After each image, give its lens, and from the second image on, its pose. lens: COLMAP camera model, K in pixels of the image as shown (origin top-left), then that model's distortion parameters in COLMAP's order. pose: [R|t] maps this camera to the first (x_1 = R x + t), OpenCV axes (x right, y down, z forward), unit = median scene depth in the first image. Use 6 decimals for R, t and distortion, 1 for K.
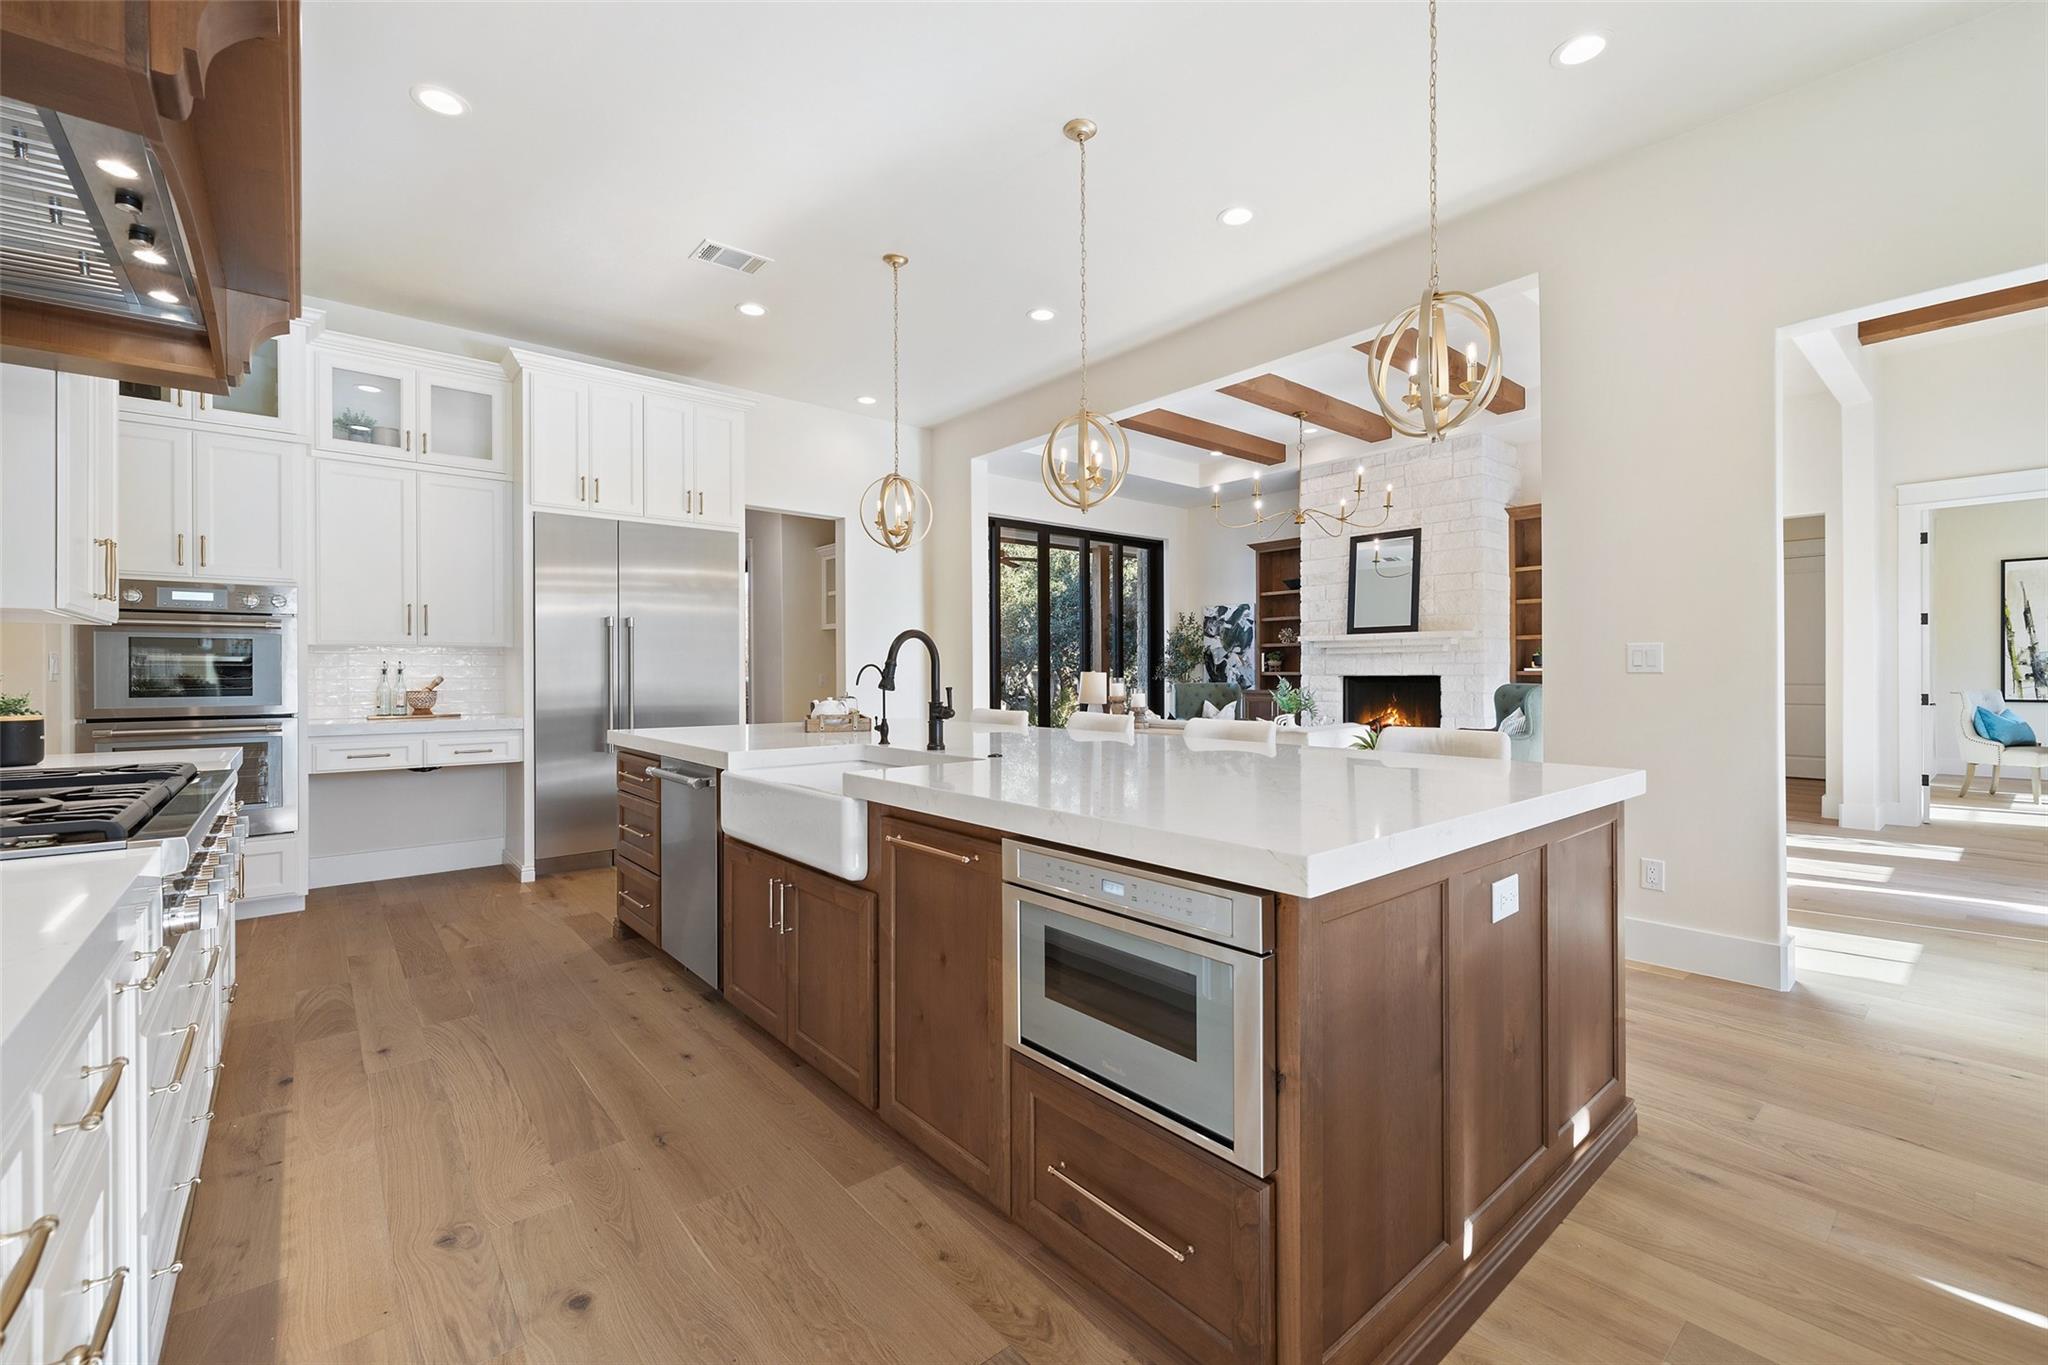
lens RADIAL K [[857.3, 0, 1025.1], [0, 857.3, 675.1], [0, 0, 1]] dist [0.002593, 0.001253]
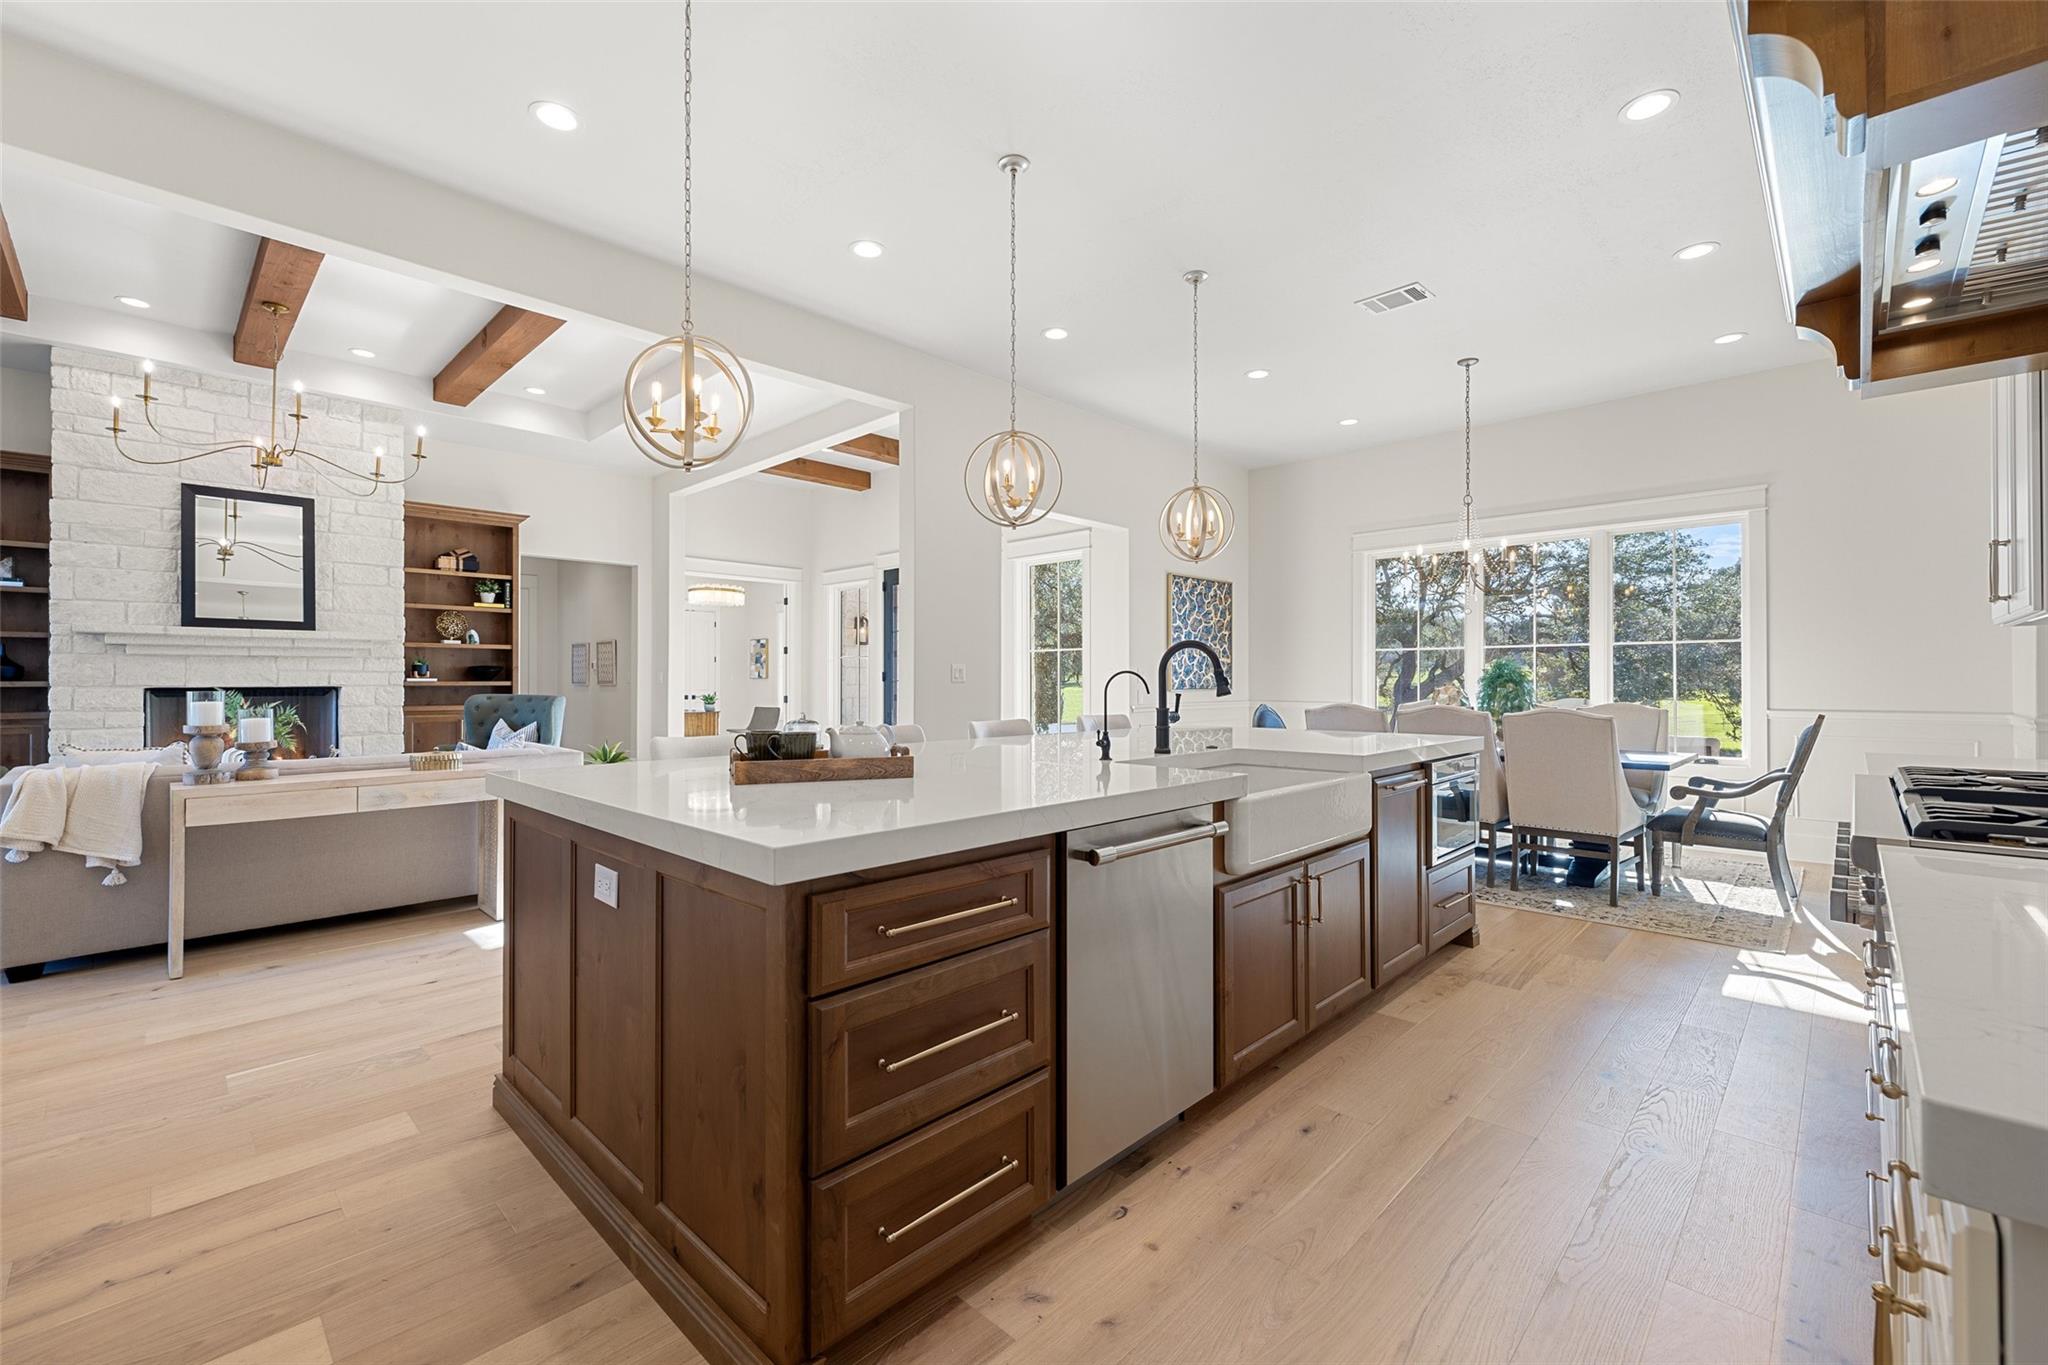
lens RADIAL K [[857.3, 0, 1023.3], [0, 857.3, 678.1], [0, 0, 1]] dist [0.002593, 0.001253]
pose [[-0.102180, 0.005580, 0.994750, -1.005200], [0.004370, 0.999977, -0.005160, -0.000690], [-0.994756, 0.003820, -0.102203, 1.128937]]
